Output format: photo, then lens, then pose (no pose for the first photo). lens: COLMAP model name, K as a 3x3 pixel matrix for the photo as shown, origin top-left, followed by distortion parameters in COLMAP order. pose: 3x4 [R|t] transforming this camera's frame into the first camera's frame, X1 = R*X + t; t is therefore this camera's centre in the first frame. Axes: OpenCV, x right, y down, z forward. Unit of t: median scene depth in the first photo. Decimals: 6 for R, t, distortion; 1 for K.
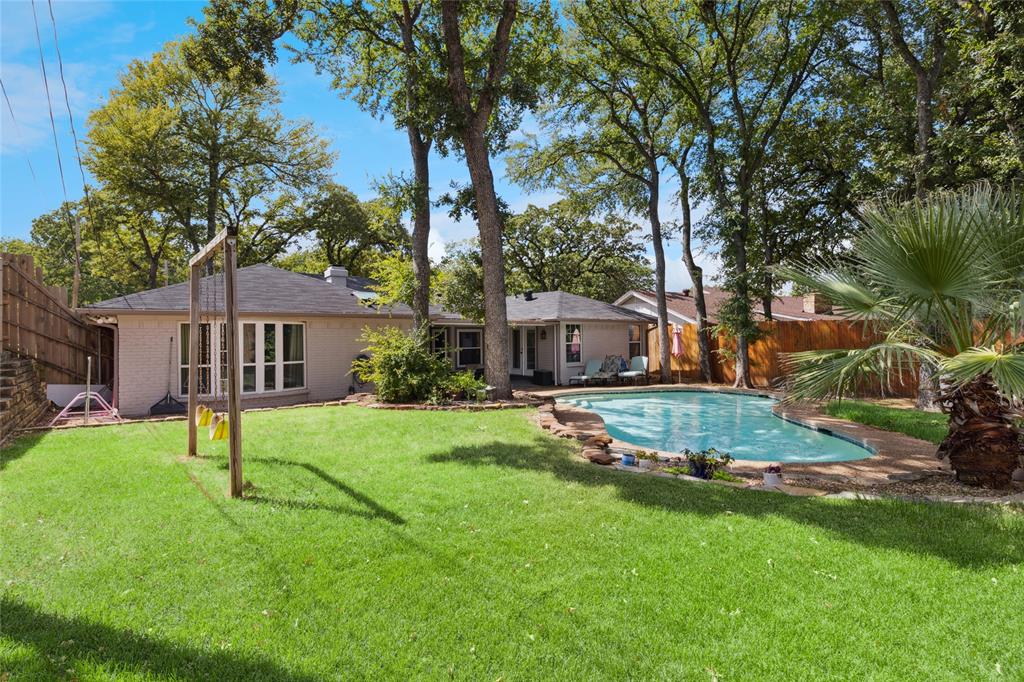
lens RADIAL K [[491.8, 0, 505.0], [0, 491.8, 335.7], [0, 0, 1]] dist [-0.001529, 0.001264]
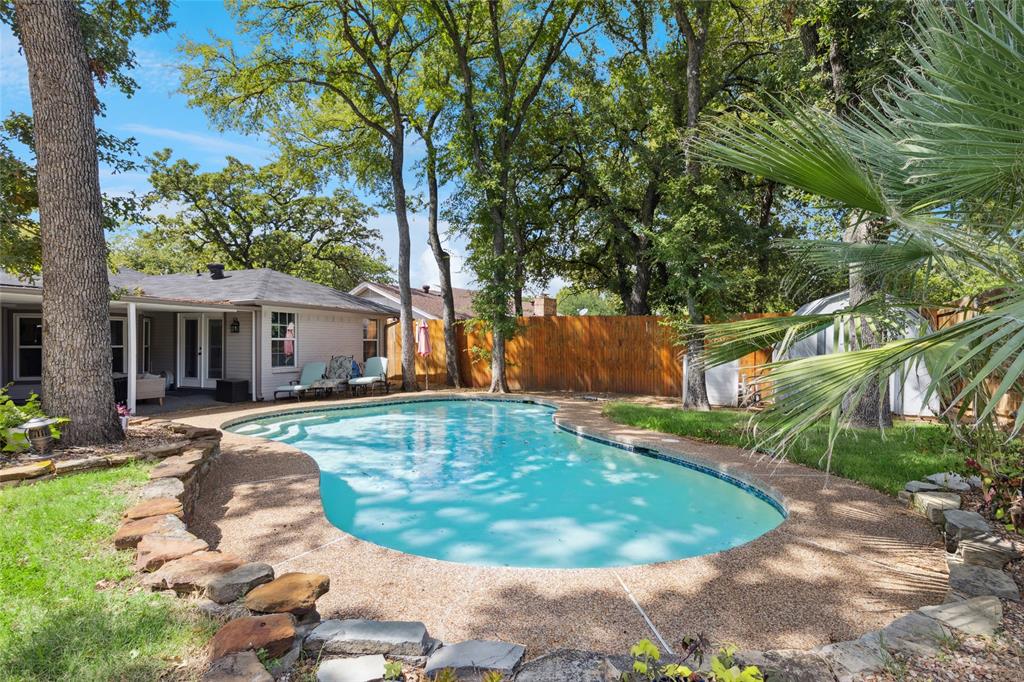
lens RADIAL K [[491.8, 0, 507.5], [0, 491.8, 335.6], [0, 0, 1]] dist [-0.001529, 0.001264]
pose [[0.858211, 0.015549, 0.513062, 0.051447], [-0.007941, 0.999824, -0.017017, 0.018606], [-0.513236, 0.010529, 0.858183, 0.225733]]
